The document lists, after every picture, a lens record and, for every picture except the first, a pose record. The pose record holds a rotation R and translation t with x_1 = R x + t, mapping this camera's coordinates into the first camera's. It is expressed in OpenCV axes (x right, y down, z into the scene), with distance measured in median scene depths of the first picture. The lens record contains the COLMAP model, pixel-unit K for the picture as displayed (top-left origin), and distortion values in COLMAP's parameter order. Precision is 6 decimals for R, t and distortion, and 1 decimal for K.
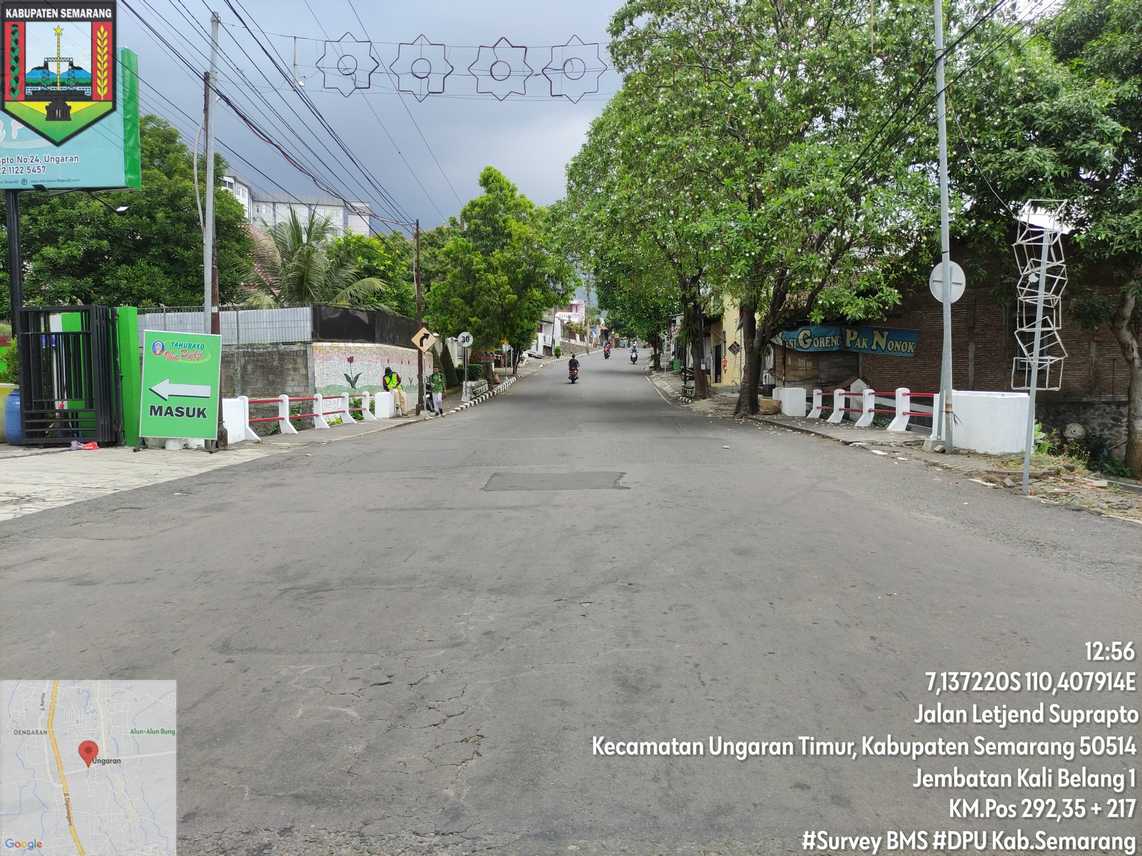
lens RADIAL K [[855.0, 0, 558.8], [0, 855.0, 429.4], [0, 0, 1]] dist [0.068890, -0.073746]
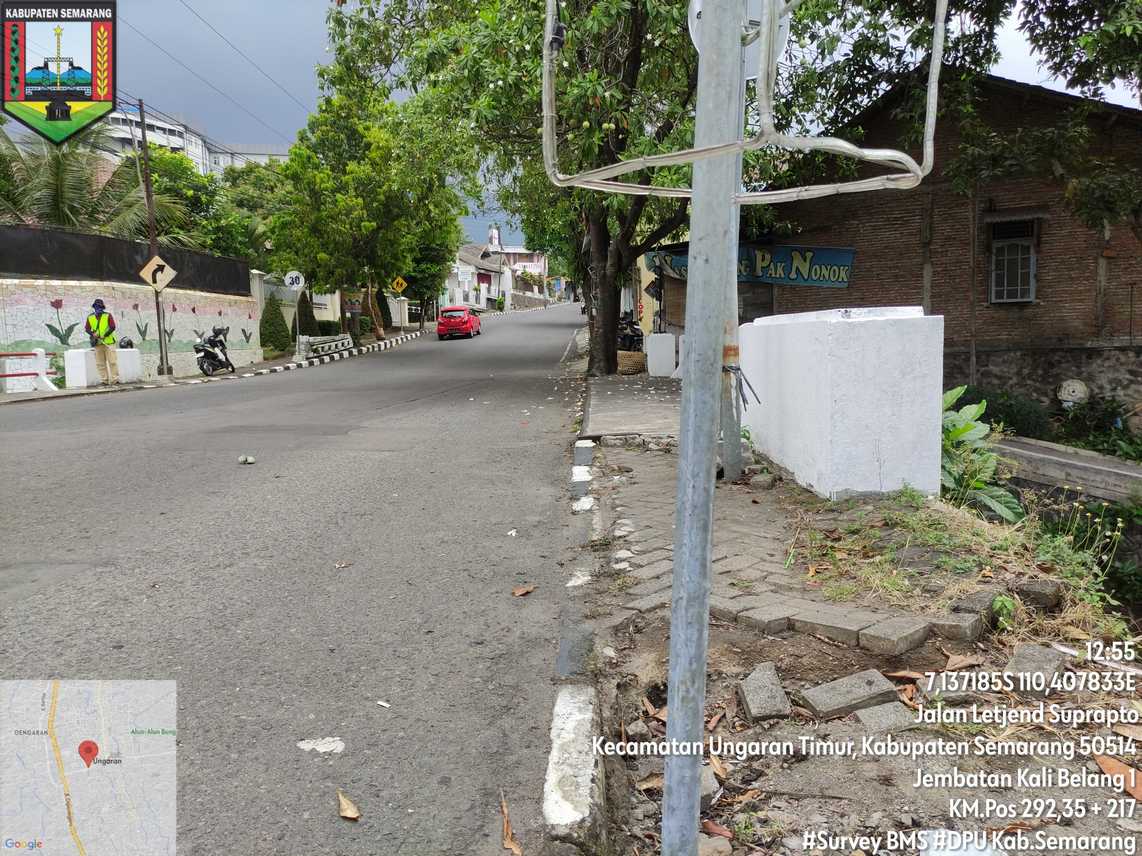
lens RADIAL K [[842.8, 0, 572.9], [0, 842.8, 427.8], [0, 0, 1]] dist [0.060715, -0.074429]
pose [[0.999880, -0.015461, 0.000194, 0.181324], [0.015436, 0.998800, 0.046480, -0.005781], [-0.000912, -0.046472, 0.998919, 0.298537]]
